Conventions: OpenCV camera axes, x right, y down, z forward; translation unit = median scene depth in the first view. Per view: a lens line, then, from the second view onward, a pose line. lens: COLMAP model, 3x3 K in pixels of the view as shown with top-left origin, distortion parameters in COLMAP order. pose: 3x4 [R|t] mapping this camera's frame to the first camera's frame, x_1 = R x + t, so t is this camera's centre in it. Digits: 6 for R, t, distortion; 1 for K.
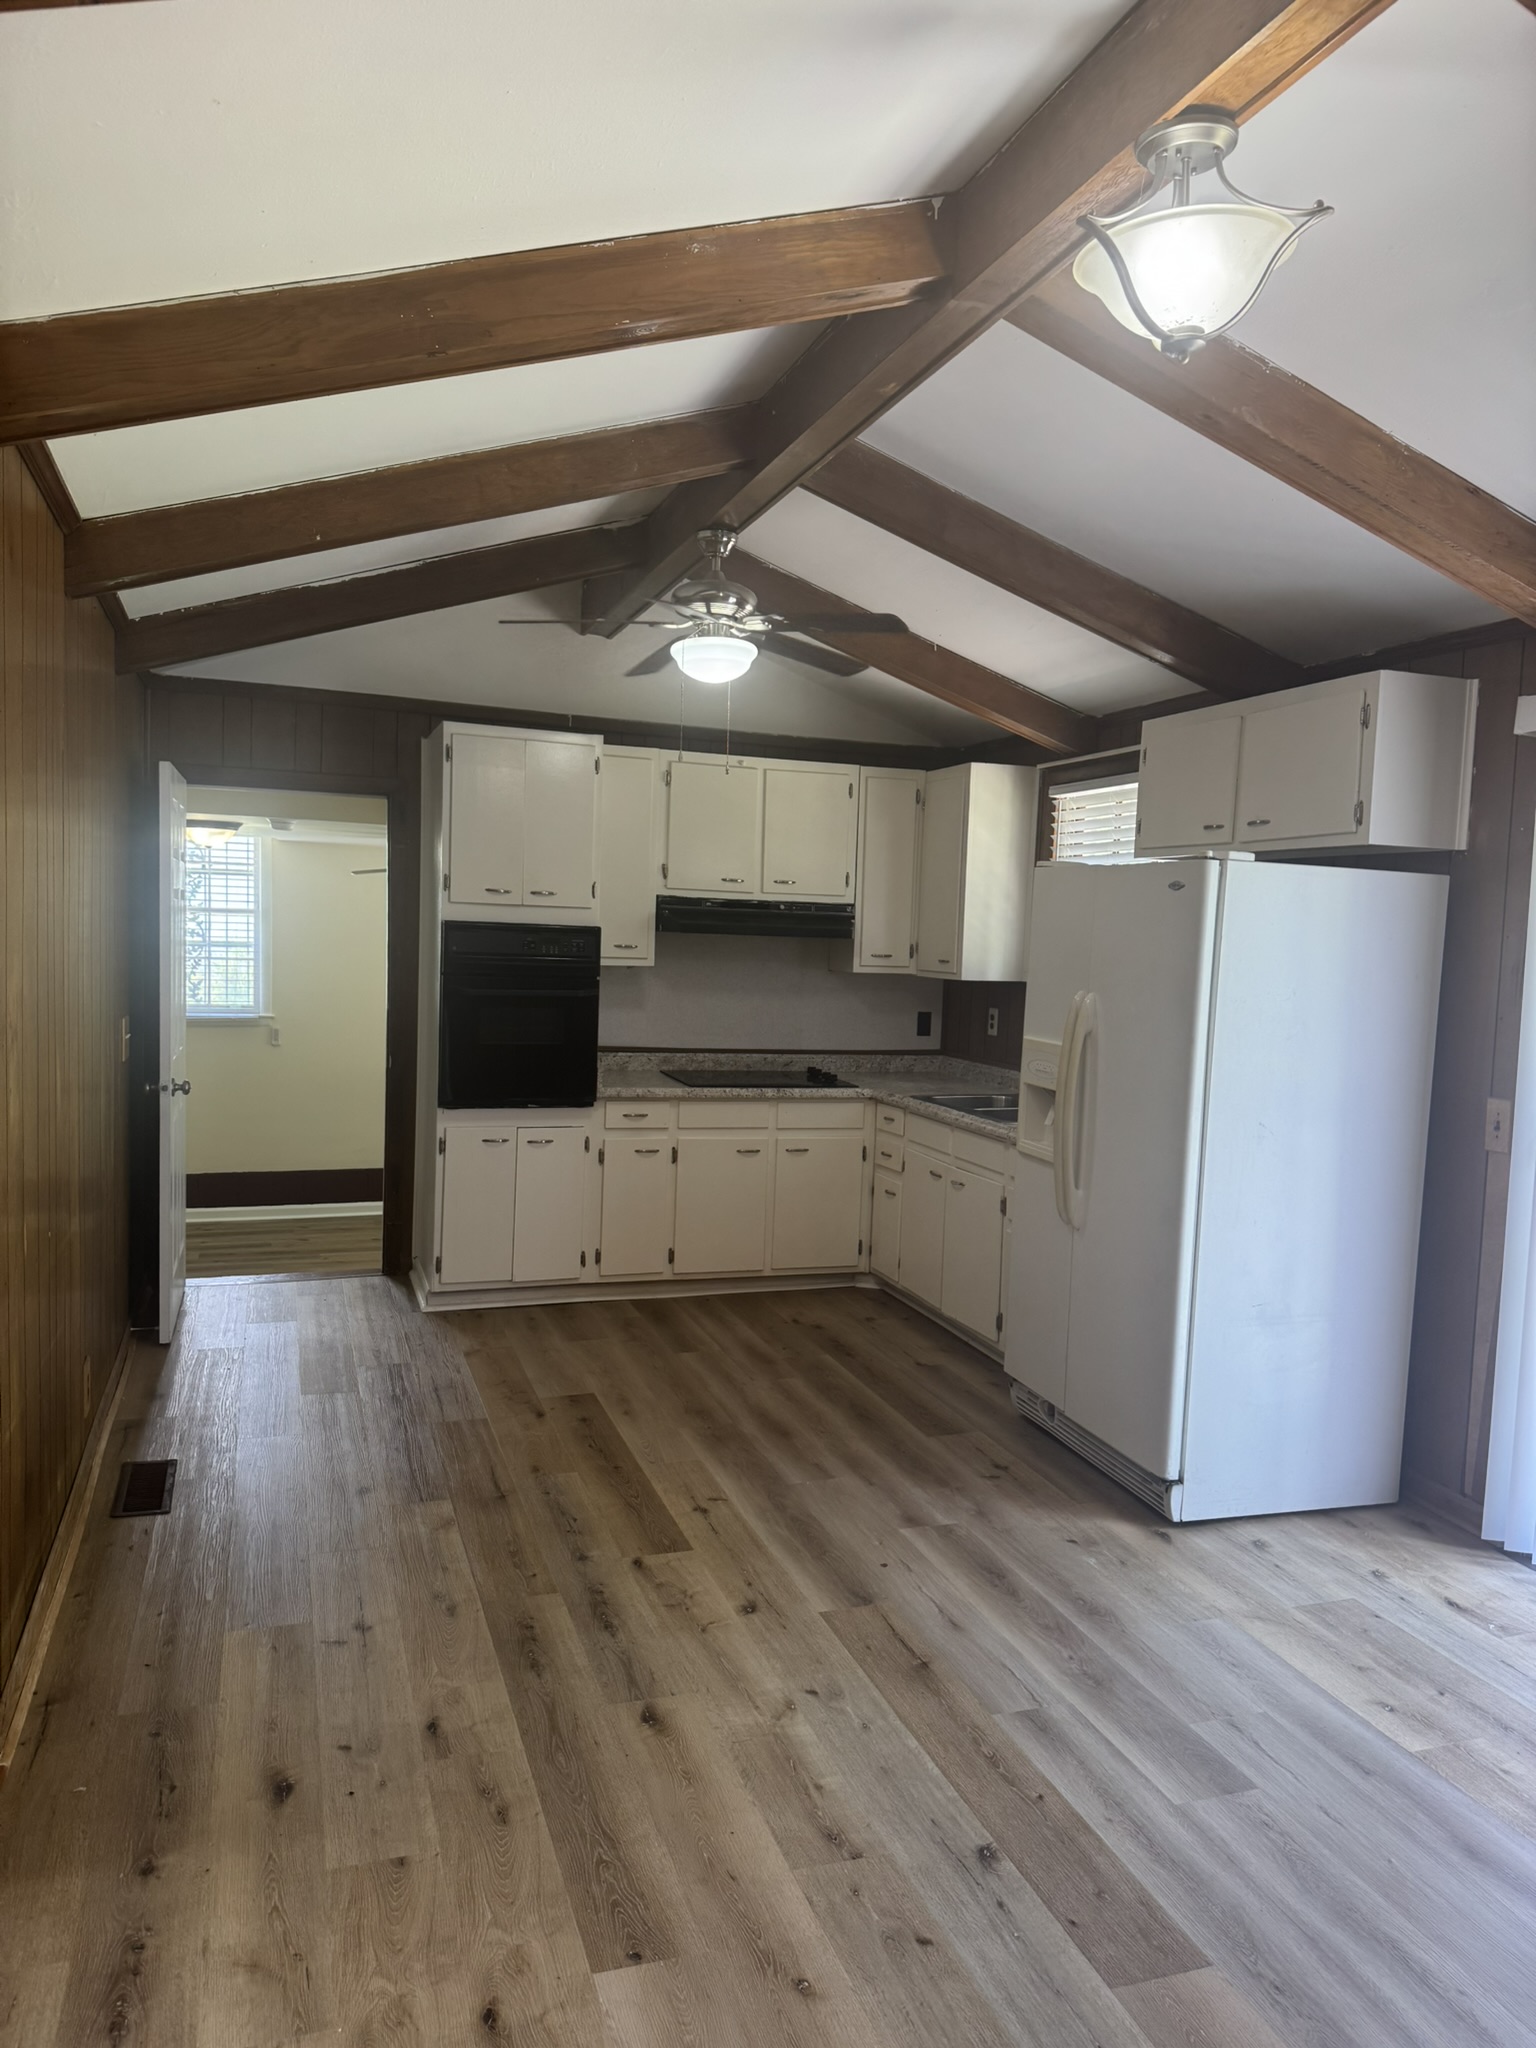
lens RADIAL K [[1446.1, 0, 762.4], [0, 1446.1, 1029.8], [0, 0, 1]] dist [0.117336, -0.163804]
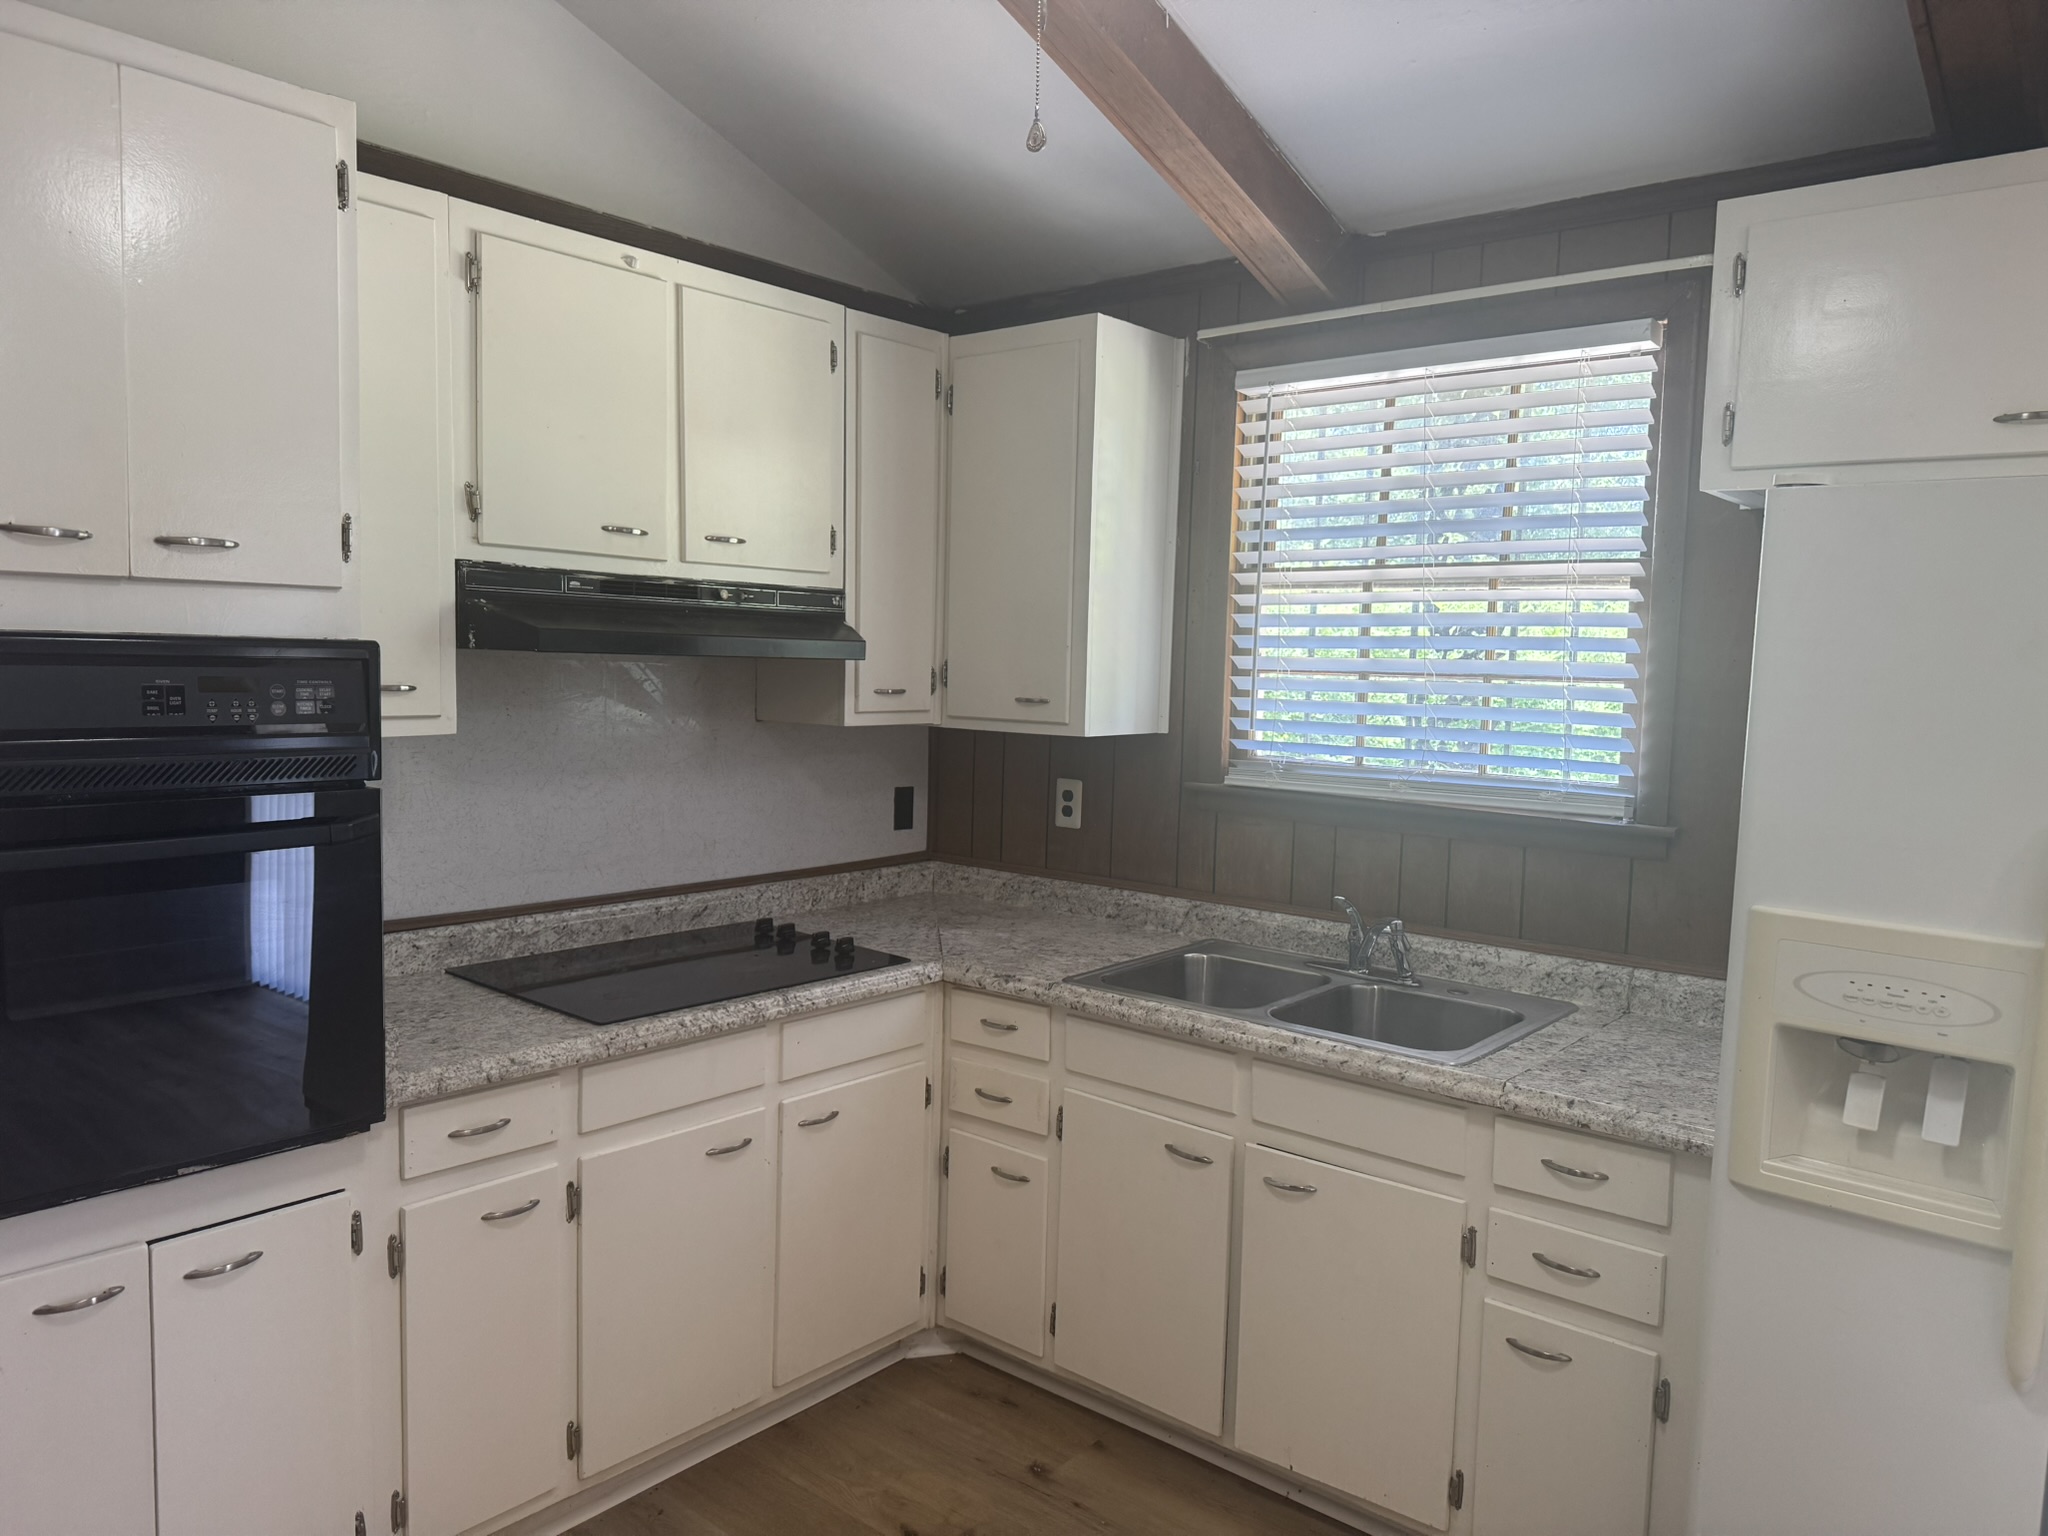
lens RADIAL K [[1458.2, 0, 1015.9], [0, 1458.2, 778.9], [0, 0, 1]] dist [0.124038, -0.193565]
pose [[0.856803, -0.059656, 0.512182, -0.166765], [0.041981, 0.998058, 0.046020, -0.047540], [-0.513933, -0.017928, 0.857643, 0.601095]]
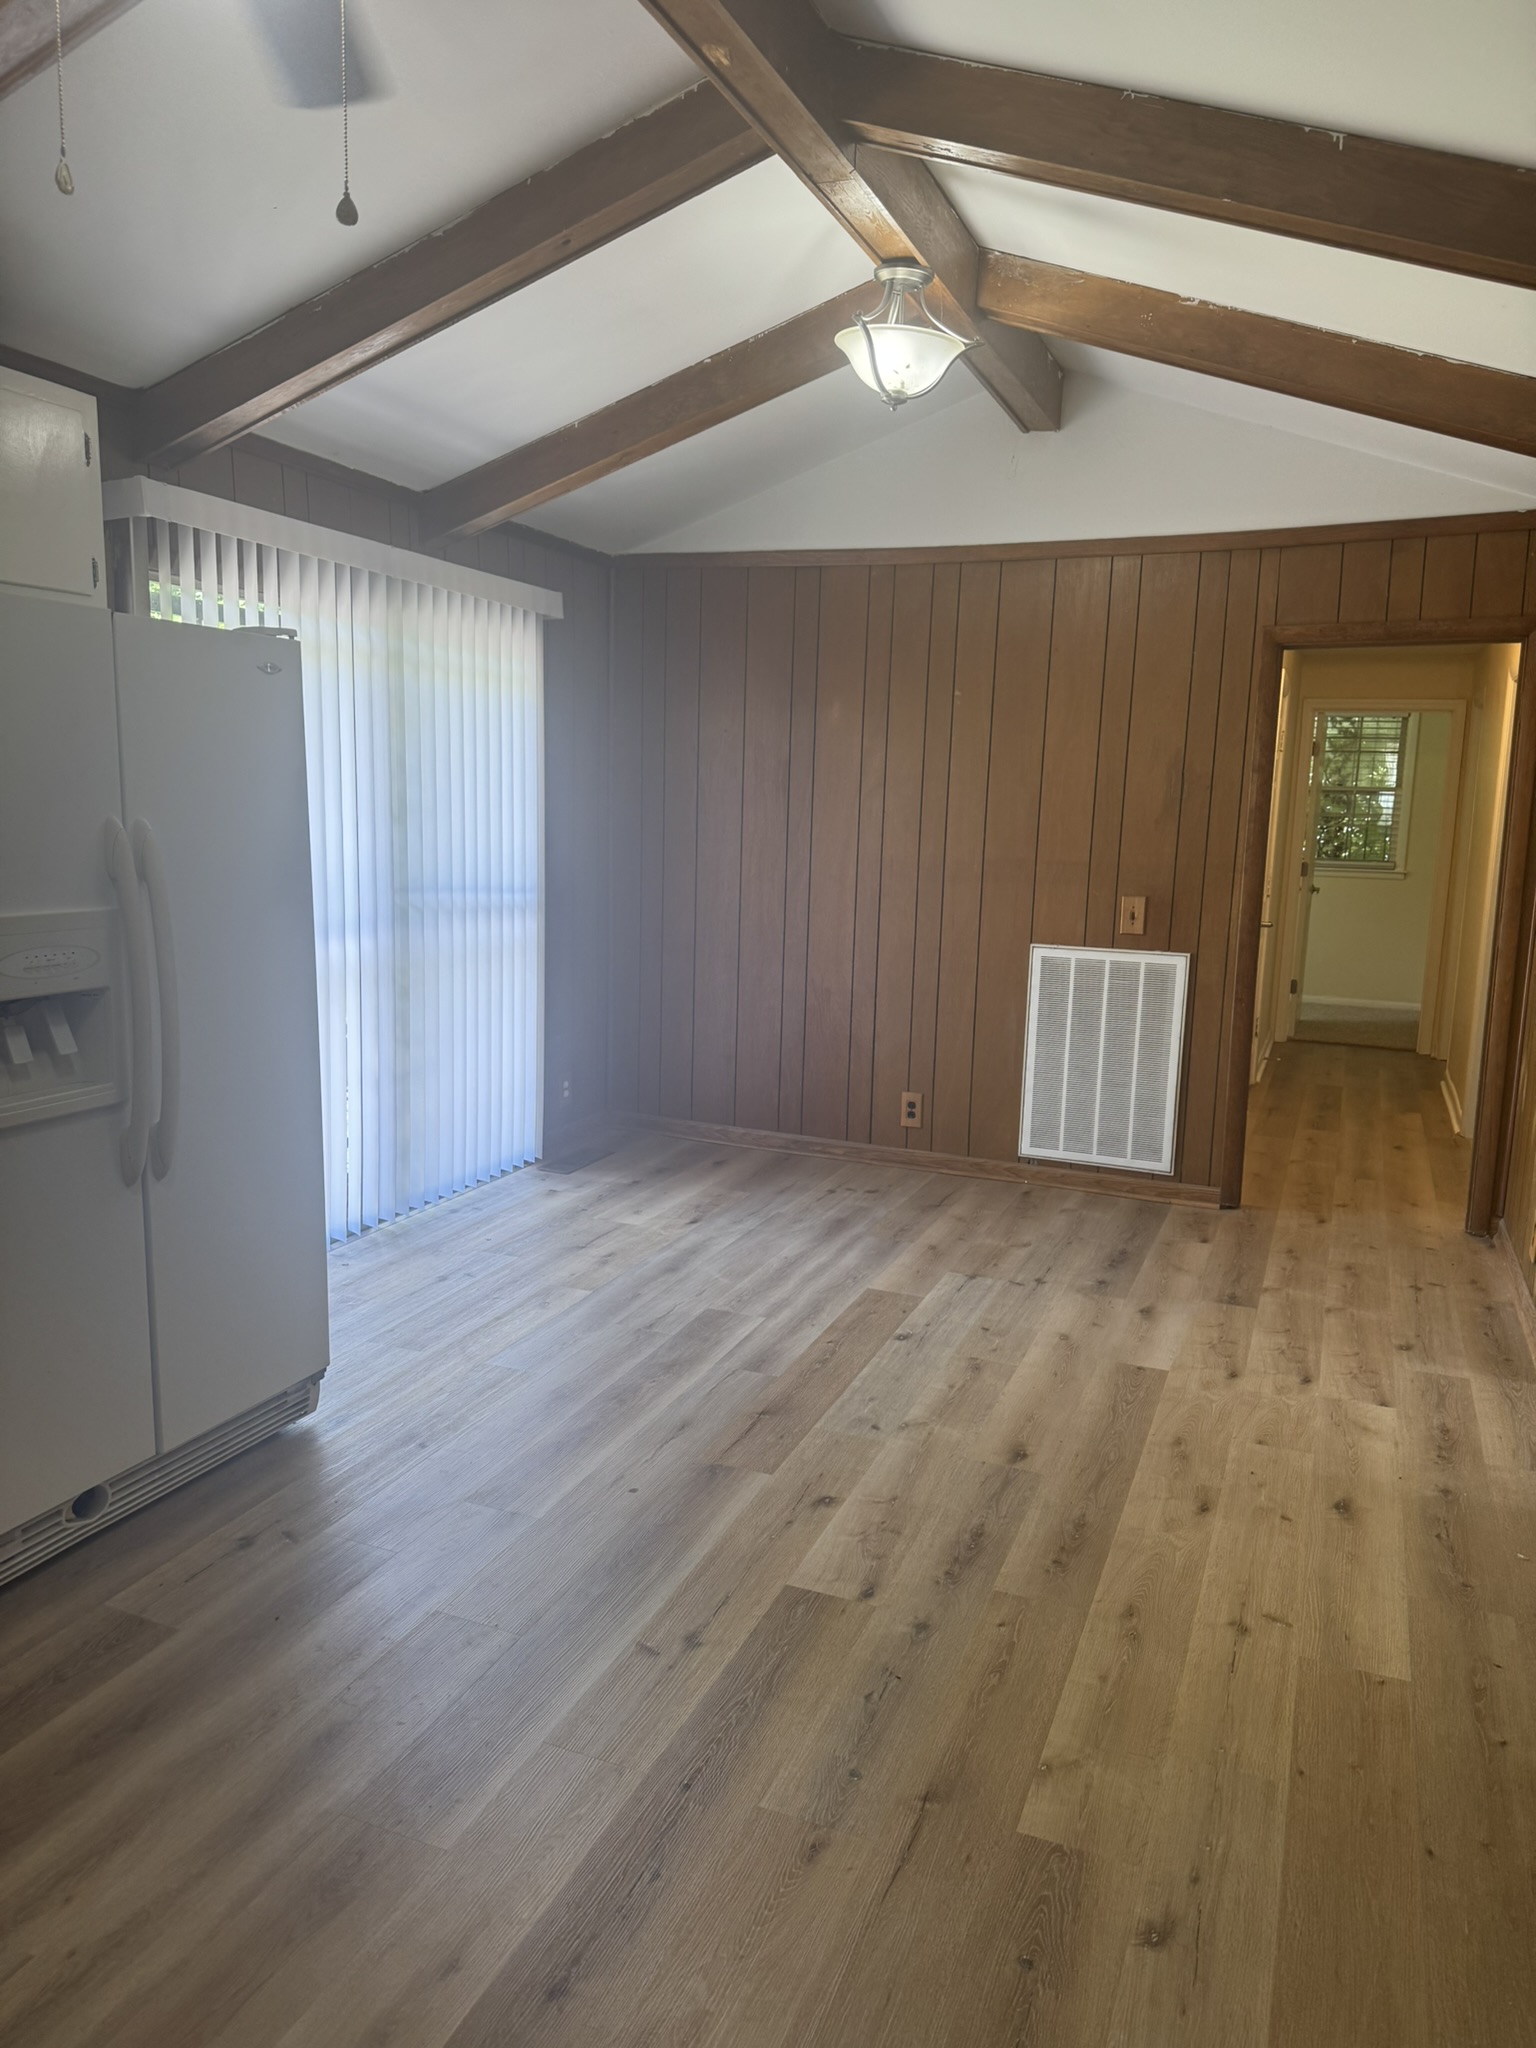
lens RADIAL K [[1398.0, 0, 768.0], [0, 1398.0, 1024.0], [0, 0, 1]] dist [0.131775, -0.298582]
pose [[-0.754291, -0.155830, 0.637778, -0.299448], [-0.000852, 0.971656, 0.236400, -0.065366], [-0.656539, 0.177771, -0.733044, 0.965108]]
